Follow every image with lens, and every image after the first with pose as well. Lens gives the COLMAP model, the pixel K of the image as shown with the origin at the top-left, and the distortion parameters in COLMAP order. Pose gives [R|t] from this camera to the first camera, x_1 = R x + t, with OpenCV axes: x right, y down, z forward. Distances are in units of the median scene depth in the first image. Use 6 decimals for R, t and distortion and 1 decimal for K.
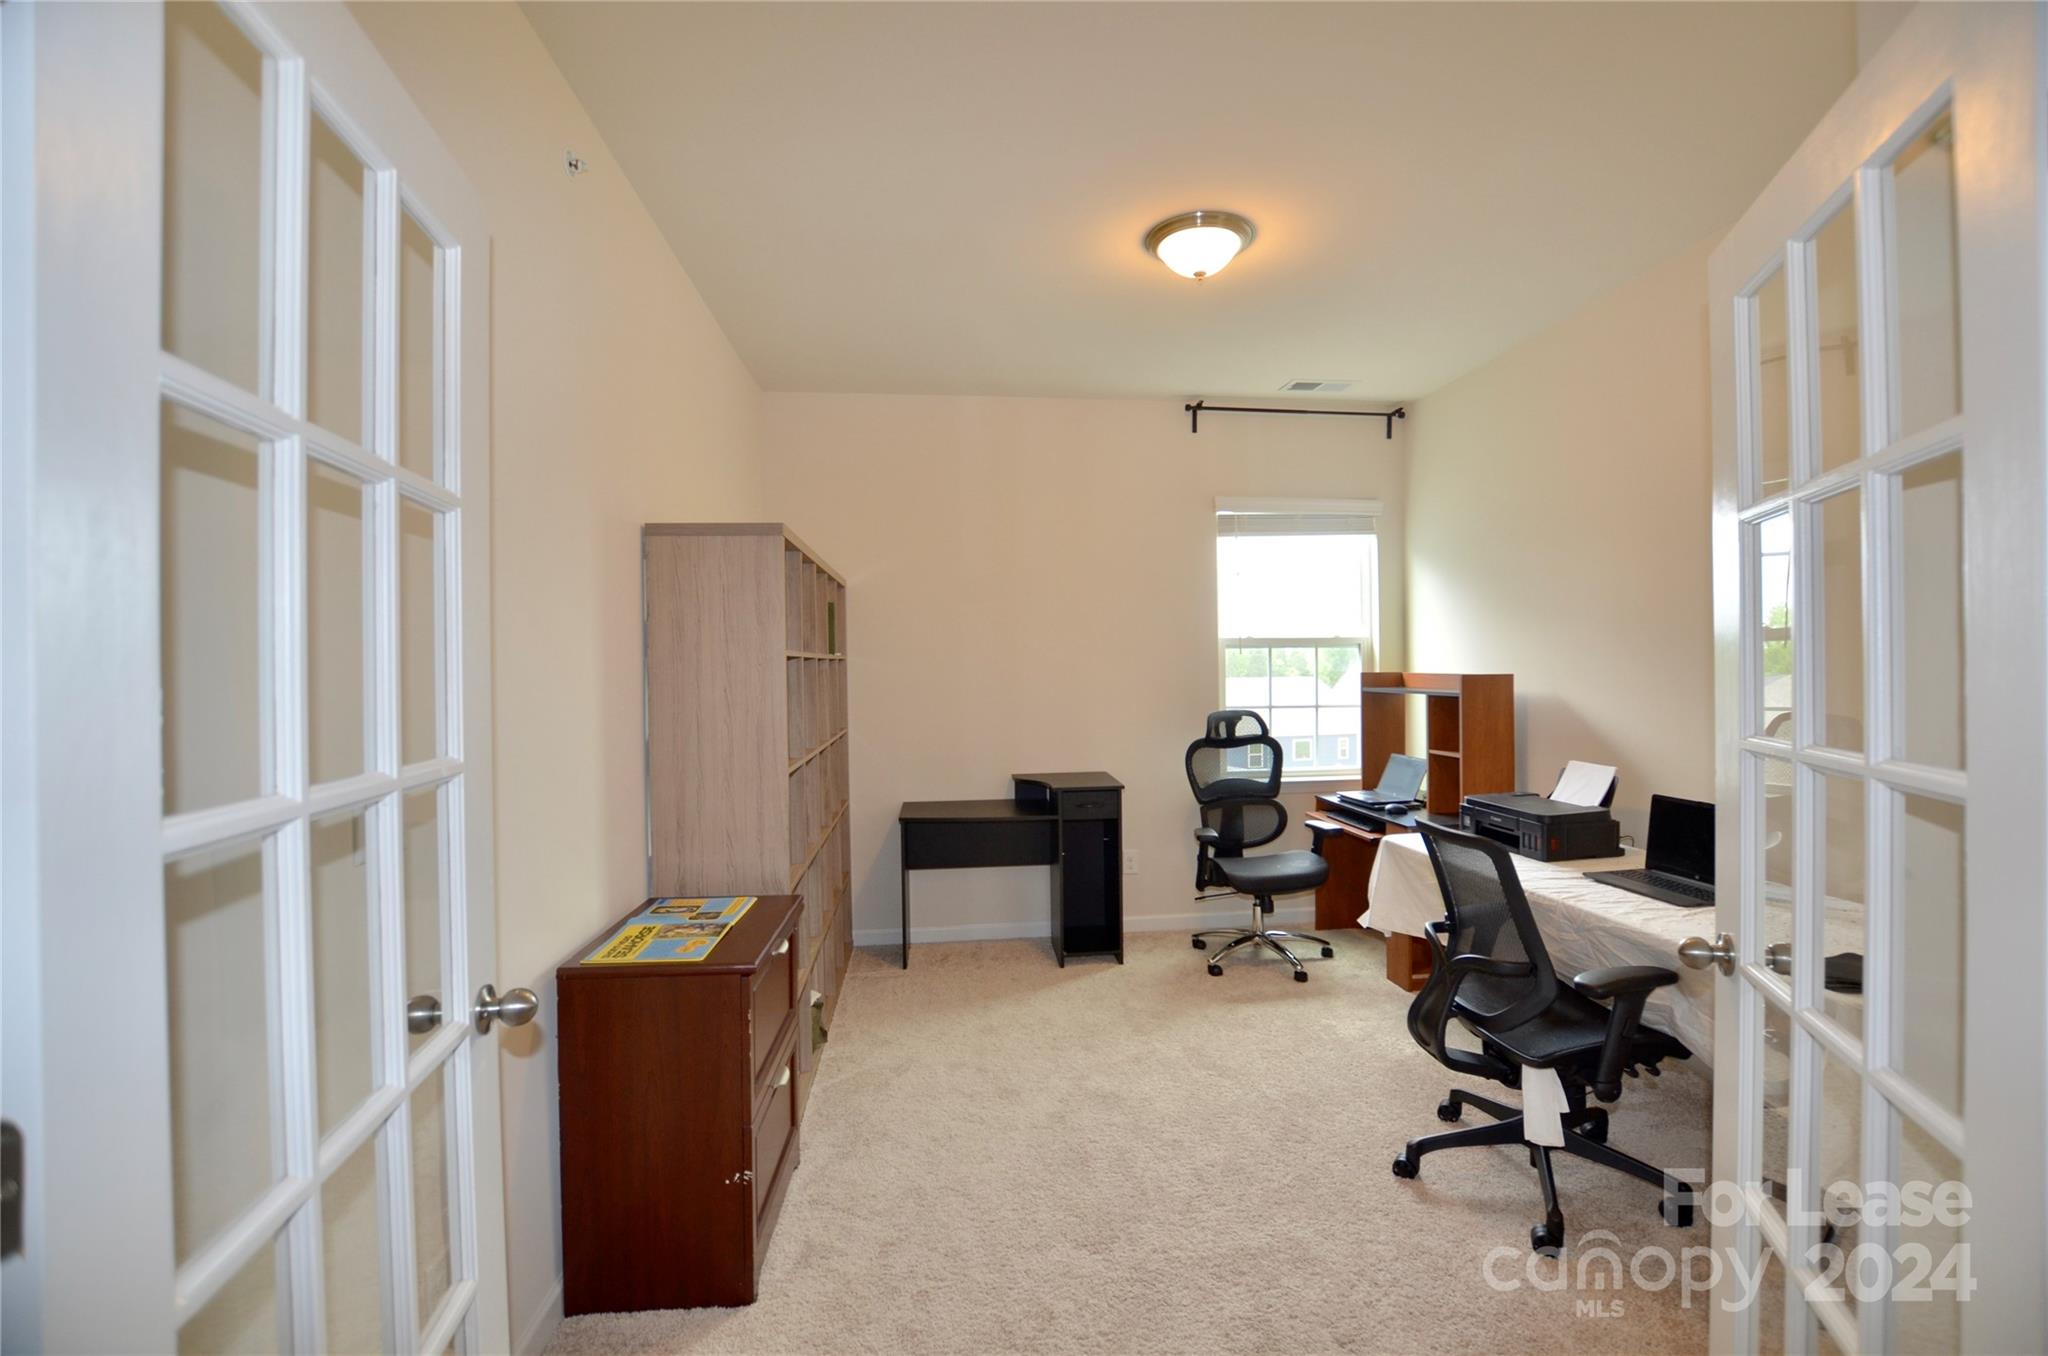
lens RADIAL K [[893.6, 0, 1028.8], [0, 893.6, 677.7], [0, 0, 1]] dist [-0.020024, -0.000238]
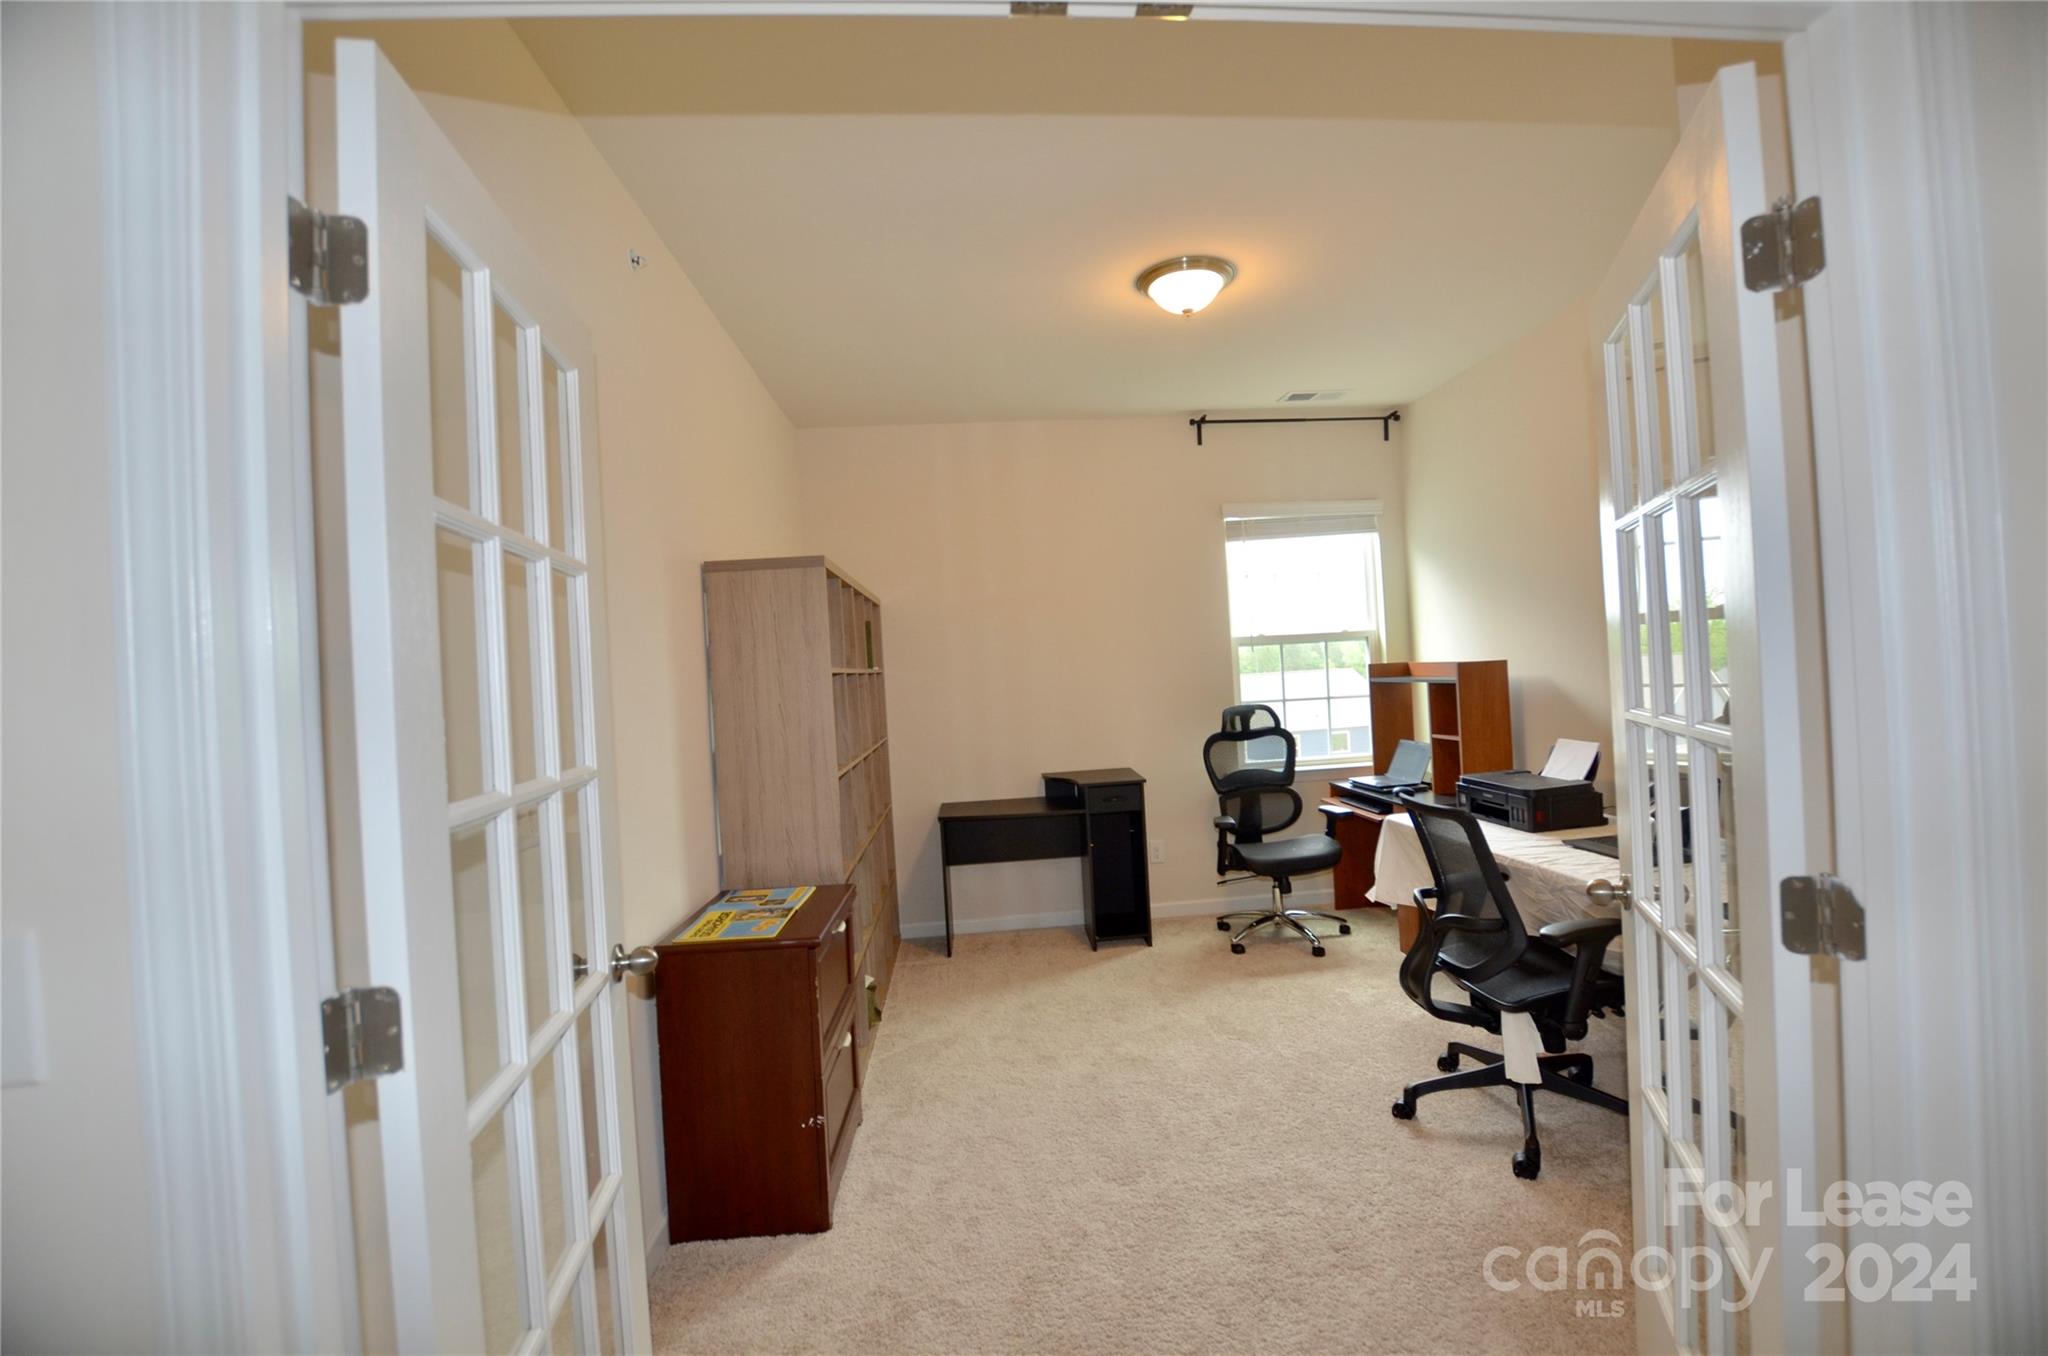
lens RADIAL K [[893.6, 0, 1024.8], [0, 893.6, 678.0], [0, 0, 1]] dist [-0.020024, -0.000238]
pose [[0.998197, -0.042246, -0.042636, 0.019996], [0.042064, 0.999102, -0.005153, -0.001988], [0.042816, 0.003350, 0.999077, -0.121320]]
